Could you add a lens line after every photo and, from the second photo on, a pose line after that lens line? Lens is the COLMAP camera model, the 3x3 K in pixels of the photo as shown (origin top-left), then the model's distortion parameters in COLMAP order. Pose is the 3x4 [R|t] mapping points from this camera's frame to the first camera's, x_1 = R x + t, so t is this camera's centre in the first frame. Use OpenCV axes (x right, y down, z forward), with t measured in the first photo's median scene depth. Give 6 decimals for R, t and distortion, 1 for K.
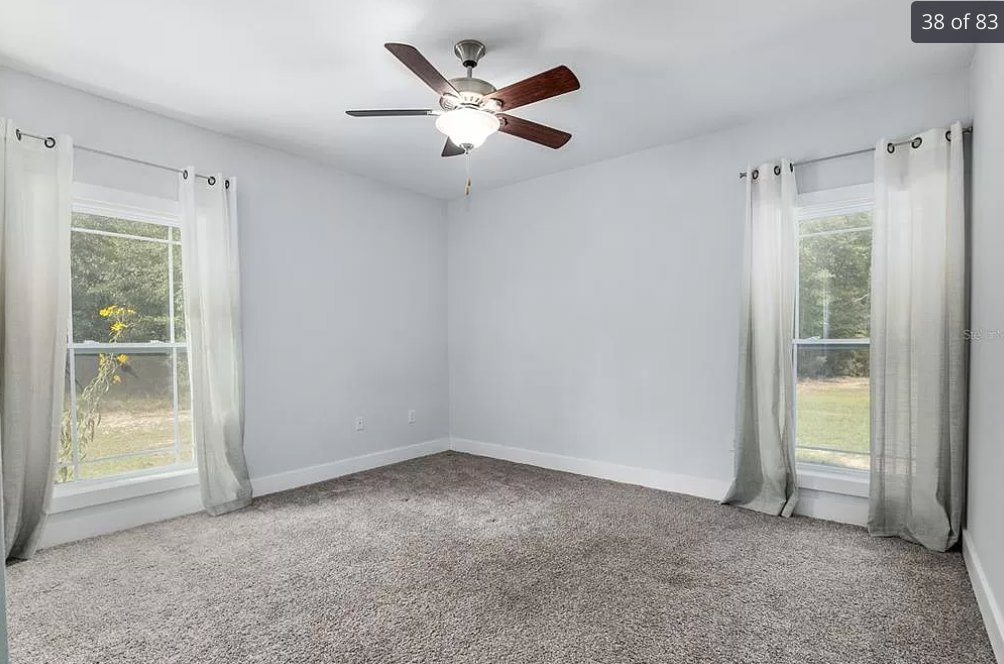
lens RADIAL K [[493.9, 0, 500.9], [0, 493.9, 358.4], [0, 0, 1]] dist [-0.001261, -0.000298]
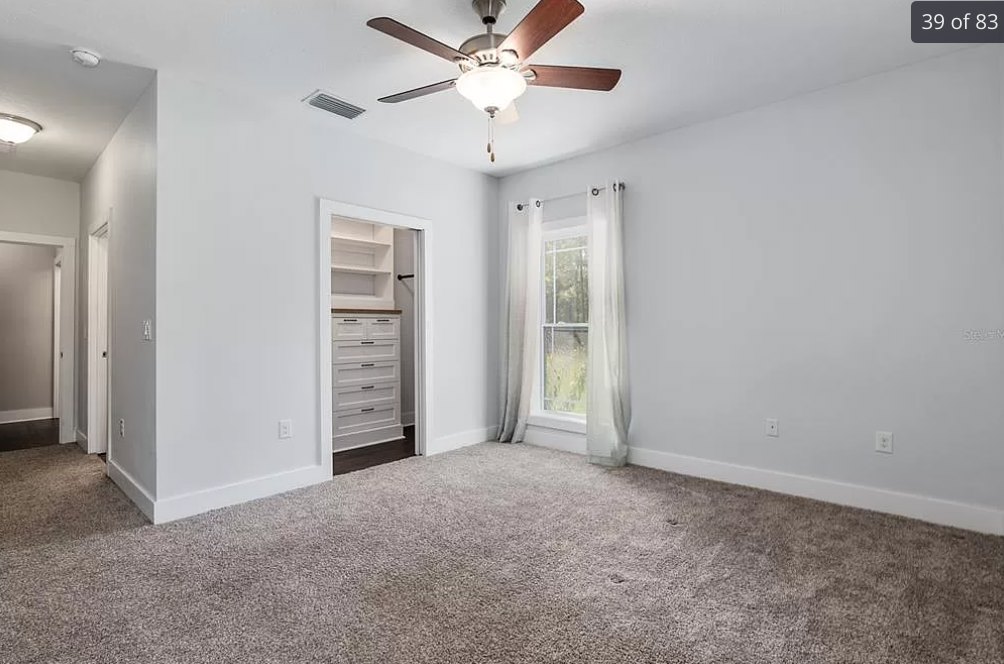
lens RADIAL K [[494.6, 0, 502.0], [0, 494.6, 332.0], [0, 0, 1]] dist [-0.000519, -0.000170]
pose [[-0.062838, 0.014565, -0.997917, 0.678102], [-0.021514, 0.999641, 0.015945, -0.023846], [0.997792, 0.022471, -0.062502, 0.868169]]
